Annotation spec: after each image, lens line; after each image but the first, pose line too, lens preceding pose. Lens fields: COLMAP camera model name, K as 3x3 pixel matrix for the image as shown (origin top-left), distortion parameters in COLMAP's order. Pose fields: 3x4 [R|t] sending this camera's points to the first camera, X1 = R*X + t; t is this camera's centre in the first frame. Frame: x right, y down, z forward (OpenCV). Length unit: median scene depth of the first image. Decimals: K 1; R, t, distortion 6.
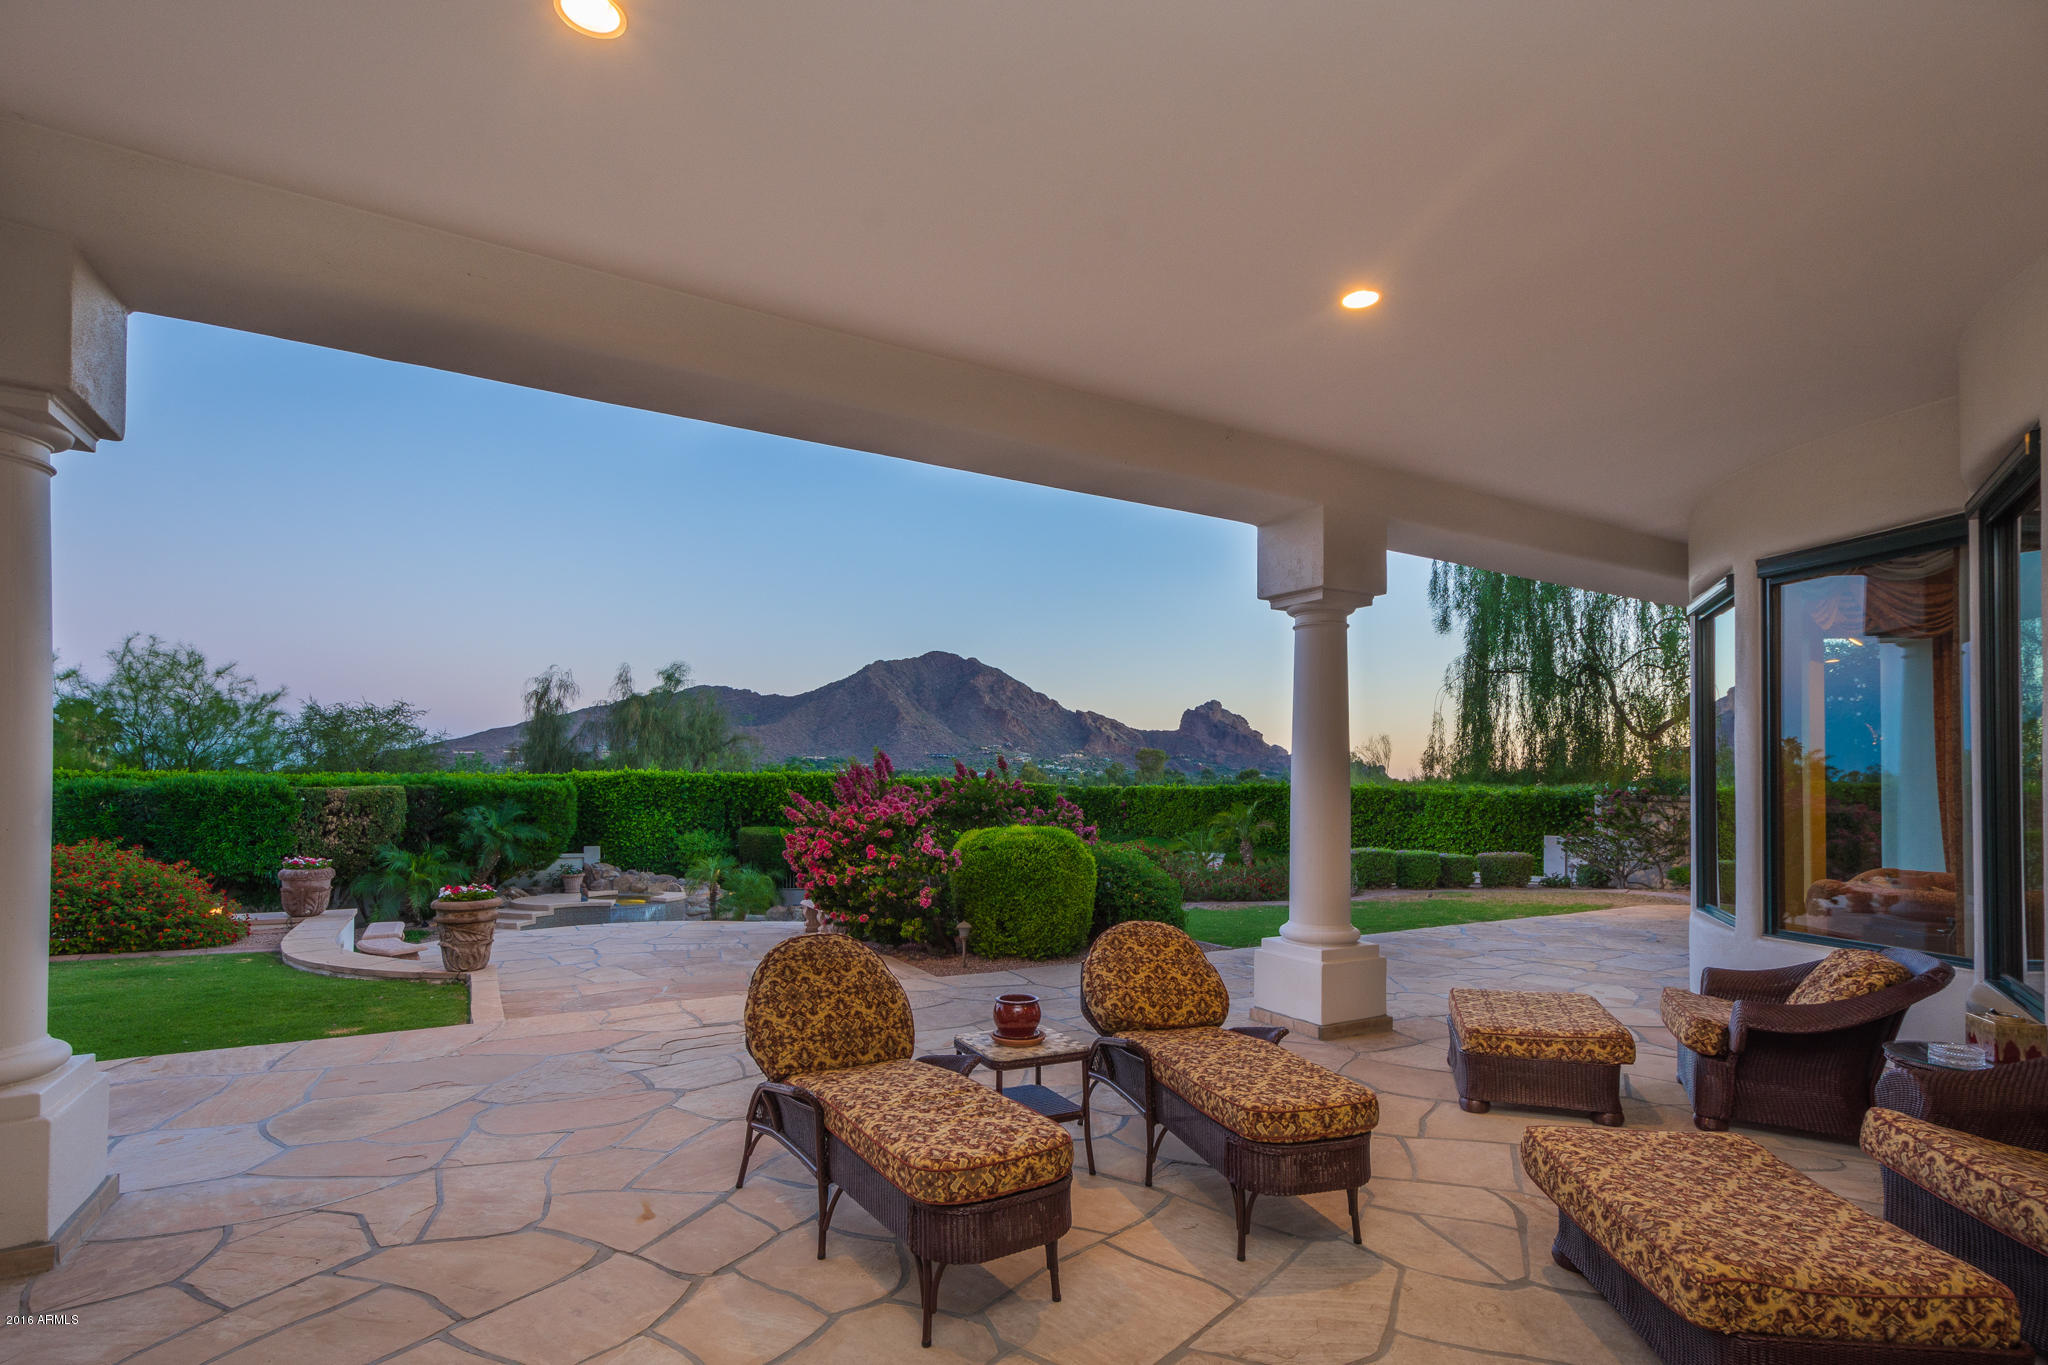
lens RADIAL K [[955.7, 0, 1024.3], [0, 955.7, 772.1], [0, 0, 1]] dist [0.001070, 0.000344]
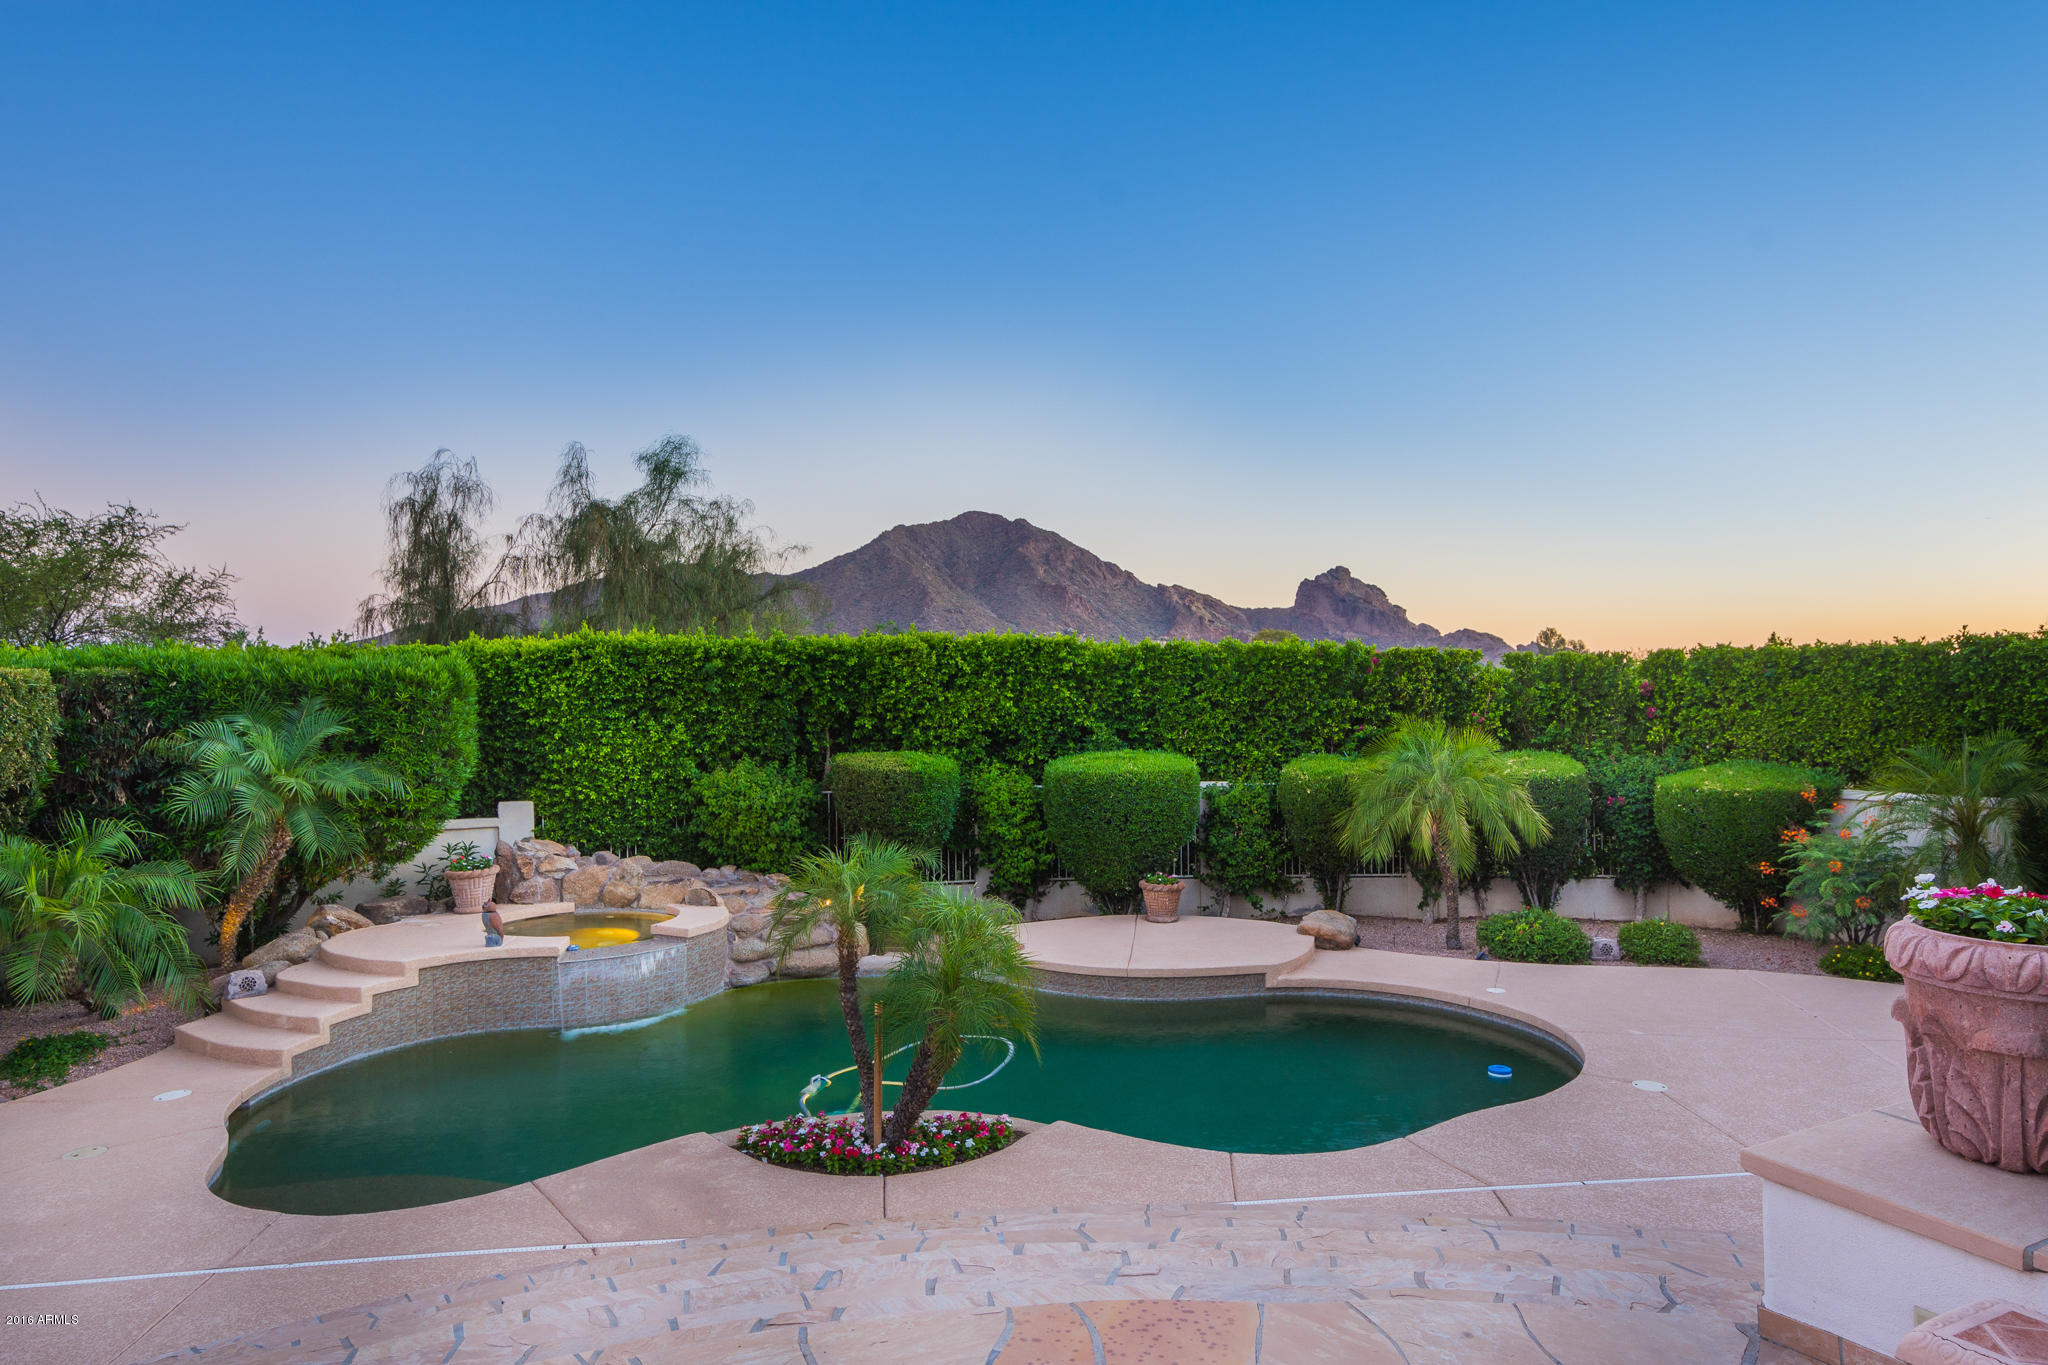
lens RADIAL K [[1219.8, 0, 1024.0], [0, 1219.8, 682.5], [0, 0, 1]] dist [0.013964, -0.021733]
pose [[0.998741, -0.020462, -0.045800, -0.180956], [0.020990, 0.999718, 0.011089, 0.019324], [0.045560, -0.012036, 0.998889, 0.426644]]
